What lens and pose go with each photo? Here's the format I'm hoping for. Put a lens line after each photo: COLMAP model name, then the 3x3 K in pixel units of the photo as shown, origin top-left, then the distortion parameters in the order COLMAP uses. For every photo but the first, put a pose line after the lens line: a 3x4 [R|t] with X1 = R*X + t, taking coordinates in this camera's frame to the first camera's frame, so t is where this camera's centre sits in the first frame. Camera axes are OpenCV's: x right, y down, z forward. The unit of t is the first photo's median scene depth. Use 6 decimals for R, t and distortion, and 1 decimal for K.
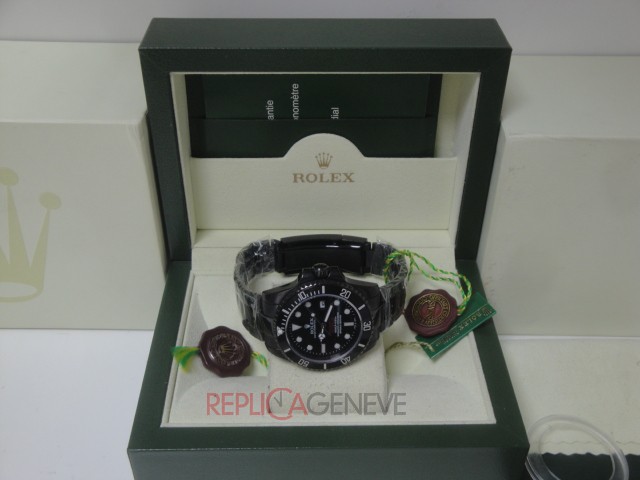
lens RADIAL K [[723.1, 0, 319.1], [0, 723.1, 241.8], [0, 0, 1]] dist [0.009744, 0.000000]
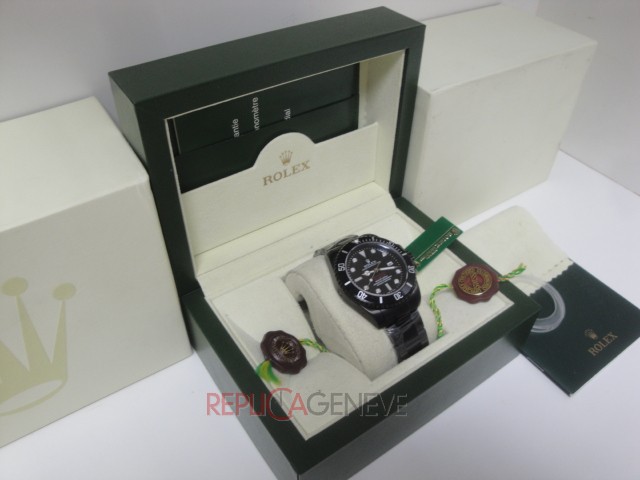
lens RADIAL K [[529.3, 0, 314.6], [0, 529.3, 238.5], [0, 0, 1]] dist [-0.156893, 0.057233]
pose [[0.832609, -0.373072, 0.409365, -0.341752], [0.334613, 0.927802, 0.164976, -0.118613], [-0.441358, -0.000381, 0.897331, 0.256608]]
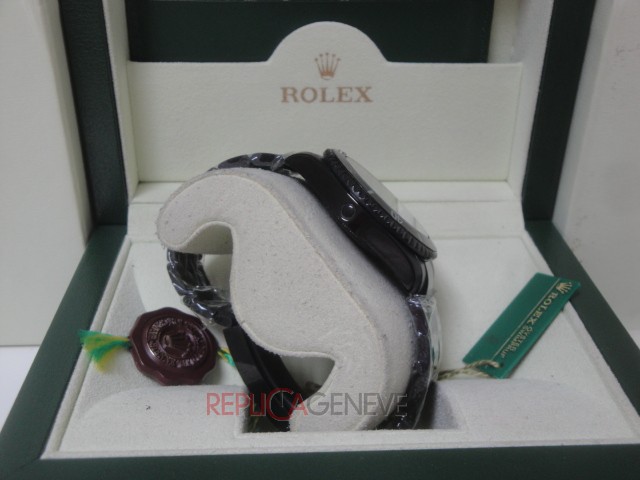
lens RADIAL K [[723.1, 0, 318.6], [0, 723.1, 236.8], [0, 0, 1]] dist [0.009744, 0.000000]
pose [[0.999544, -0.008452, 0.028995, -0.022729], [0.012454, 0.989967, -0.140751, 0.142249], [-0.027514, 0.141048, 0.989620, 0.363257]]
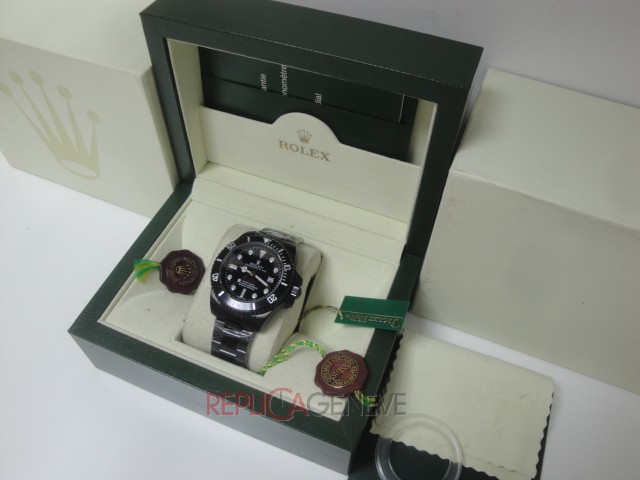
lens RADIAL K [[529.3, 0, 320.6], [0, 529.3, 238.4], [0, 0, 1]] dist [-0.156893, 0.057233]
pose [[0.922429, 0.308629, -0.232104, 0.266963], [-0.244802, 0.932188, 0.266641, -0.190874], [0.298658, -0.189138, 0.935431, 0.236014]]
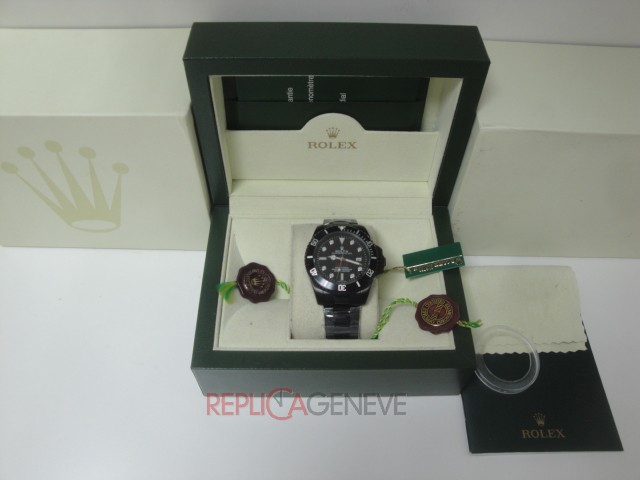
lens RADIAL K [[529.3, 0, 314.2], [0, 529.3, 237.4], [0, 0, 1]] dist [-0.156893, 0.057233]
pose [[0.999922, 0.011053, -0.005746, -0.018827], [-0.009135, 0.964193, 0.265043, -0.182210], [0.008469, -0.264970, 0.964219, 0.078932]]
